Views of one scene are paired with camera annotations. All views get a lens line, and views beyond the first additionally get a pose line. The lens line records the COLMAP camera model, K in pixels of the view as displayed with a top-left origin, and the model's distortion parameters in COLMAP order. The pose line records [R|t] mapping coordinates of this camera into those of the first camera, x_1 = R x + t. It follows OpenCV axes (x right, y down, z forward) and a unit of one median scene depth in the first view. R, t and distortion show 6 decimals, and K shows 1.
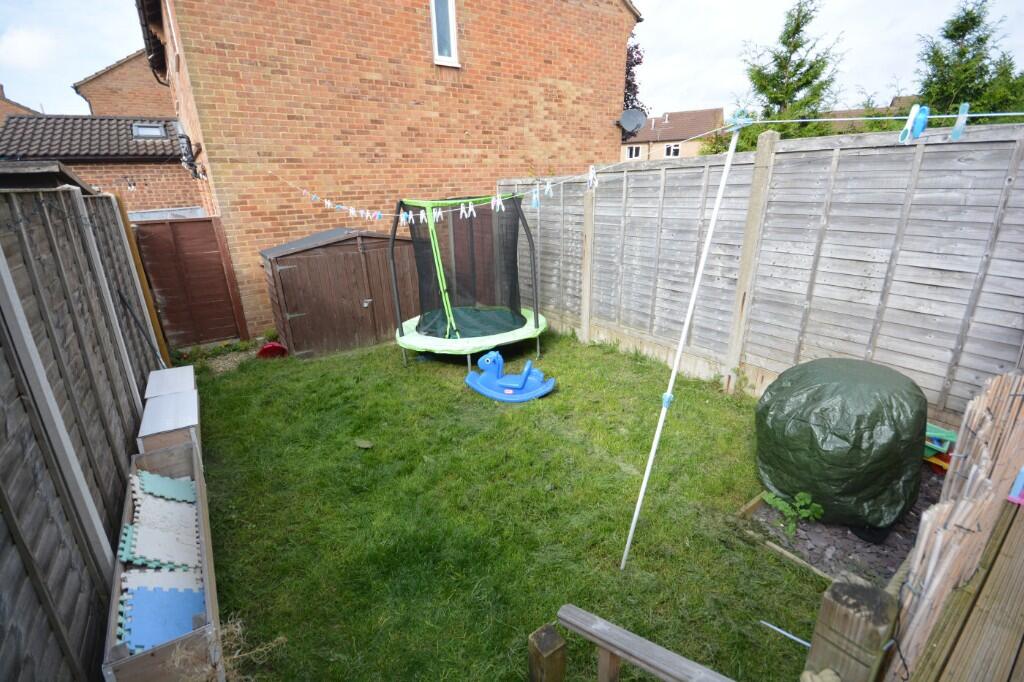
lens RADIAL K [[453.5, 0, 516.8], [0, 453.5, 338.6], [0, 0, 1]] dist [-0.001288, -0.004981]
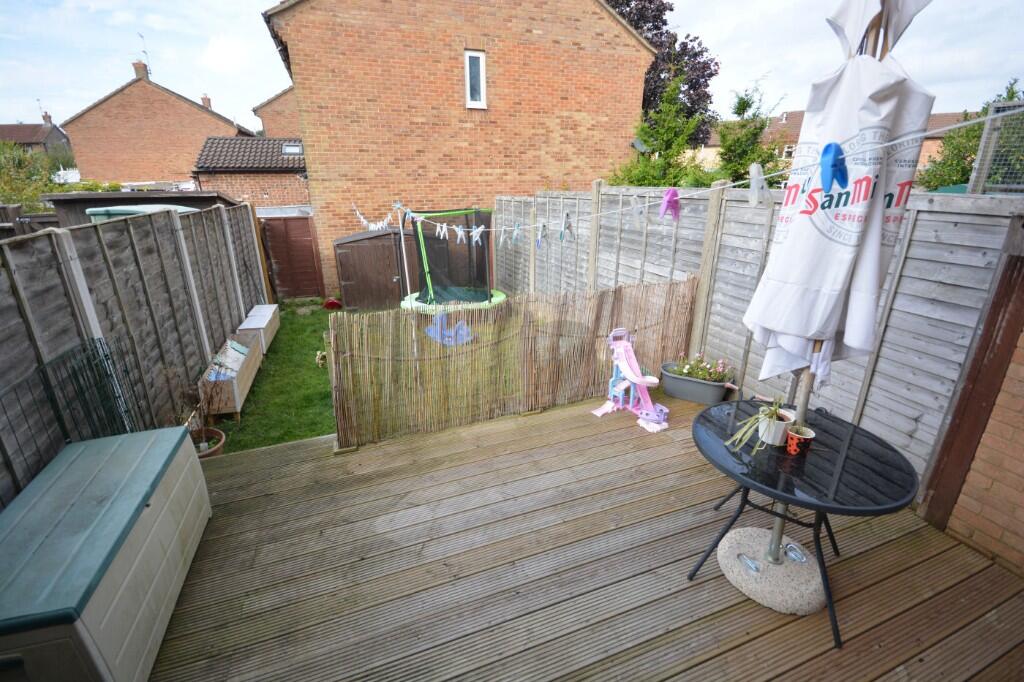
lens RADIAL K [[453.5, 0, 513.5], [0, 453.5, 337.3], [0, 0, 1]] dist [-0.001288, -0.004981]
pose [[0.965015, 0.102672, -0.241254, 0.370664], [-0.100851, 0.994702, 0.019919, 0.037231], [0.242021, 0.005108, 0.970258, -0.292464]]
